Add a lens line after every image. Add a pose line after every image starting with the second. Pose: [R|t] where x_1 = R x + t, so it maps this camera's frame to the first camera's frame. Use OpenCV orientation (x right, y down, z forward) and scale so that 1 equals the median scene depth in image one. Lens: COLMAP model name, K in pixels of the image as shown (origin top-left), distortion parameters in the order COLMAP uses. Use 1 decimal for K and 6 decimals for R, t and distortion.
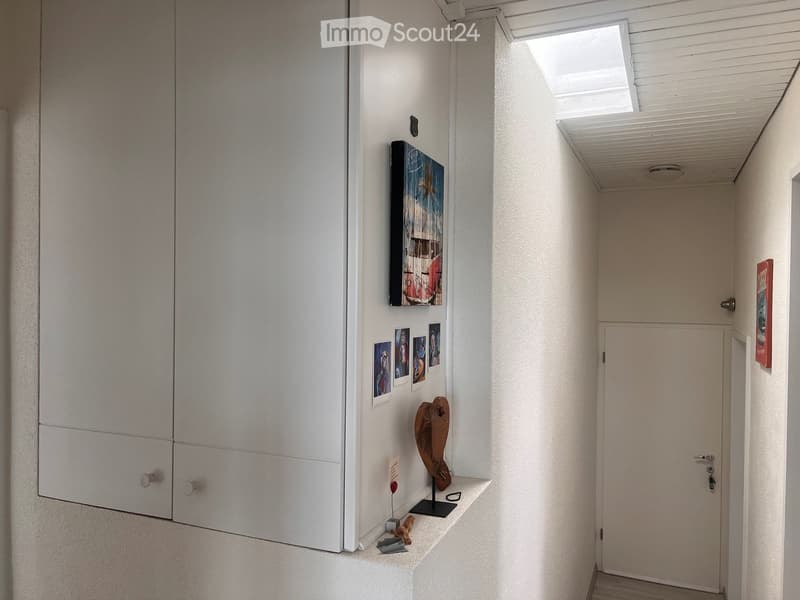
lens RADIAL K [[595.5, 0, 403.5], [0, 595.5, 303.7], [0, 0, 1]] dist [0.051087, -0.043071]
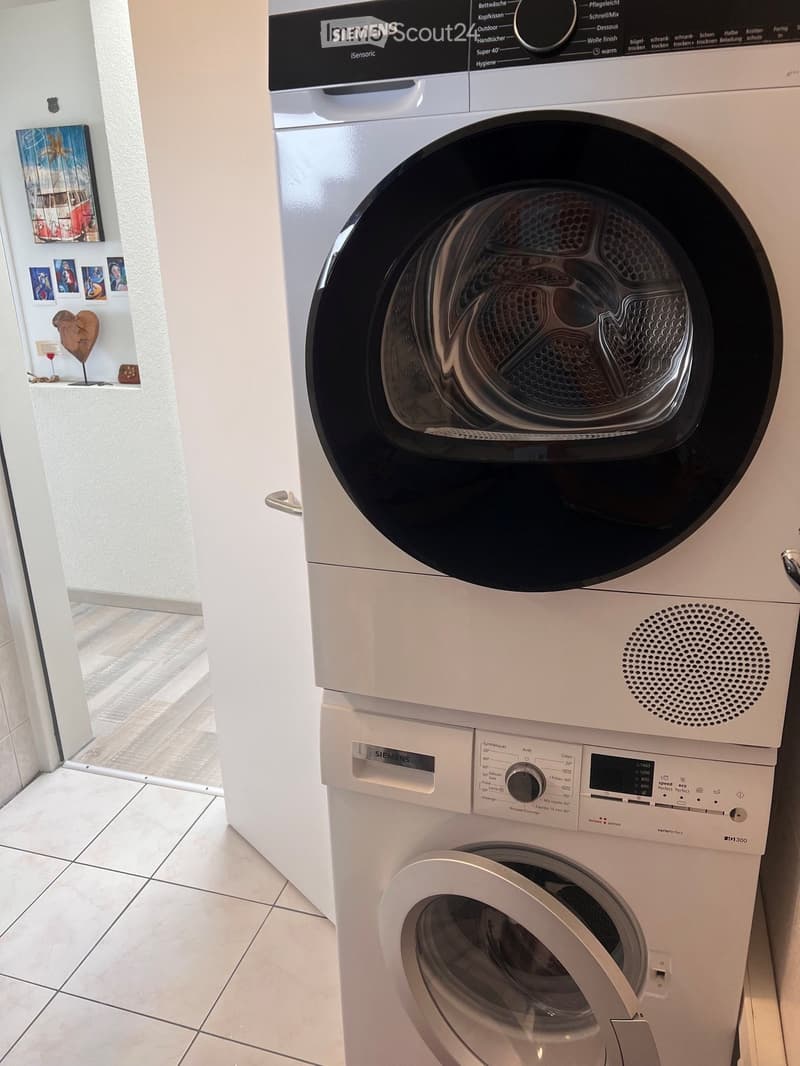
lens RADIAL K [[793.4, 0, 400.9], [0, 793.4, 532.8], [0, 0, 1]] dist [0.051087, -0.043071]
pose [[0.091954, 0.304194, -0.948162, 2.176965], [0.012952, 0.951750, 0.306601, 0.087472], [0.995679, -0.040474, 0.083577, 1.616550]]
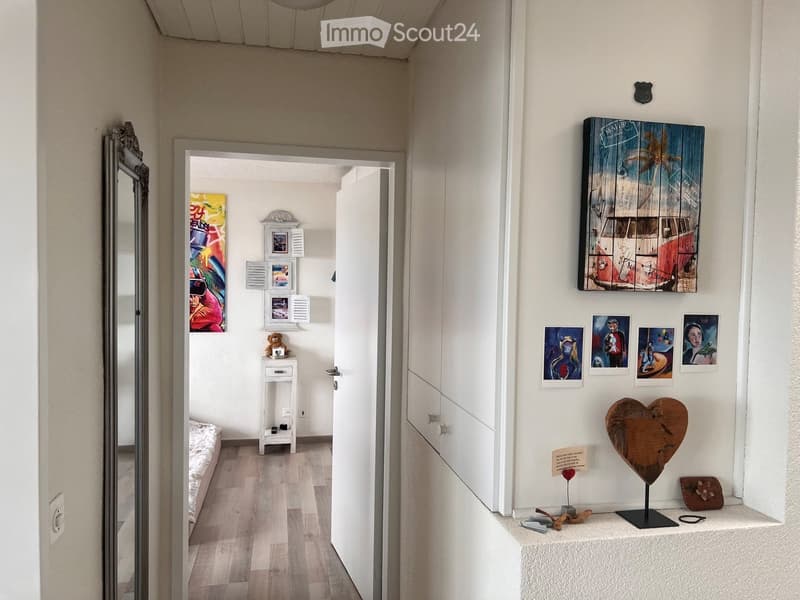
lens RADIAL K [[595.5, 0, 401.2], [0, 595.5, 305.4], [0, 0, 1]] dist [0.051087, -0.043071]
pose [[0.578411, 0.033704, -0.815049, 0.558067], [-0.021576, 0.999429, 0.026017, 0.008267], [0.815460, 0.002537, 0.578808, 0.183566]]
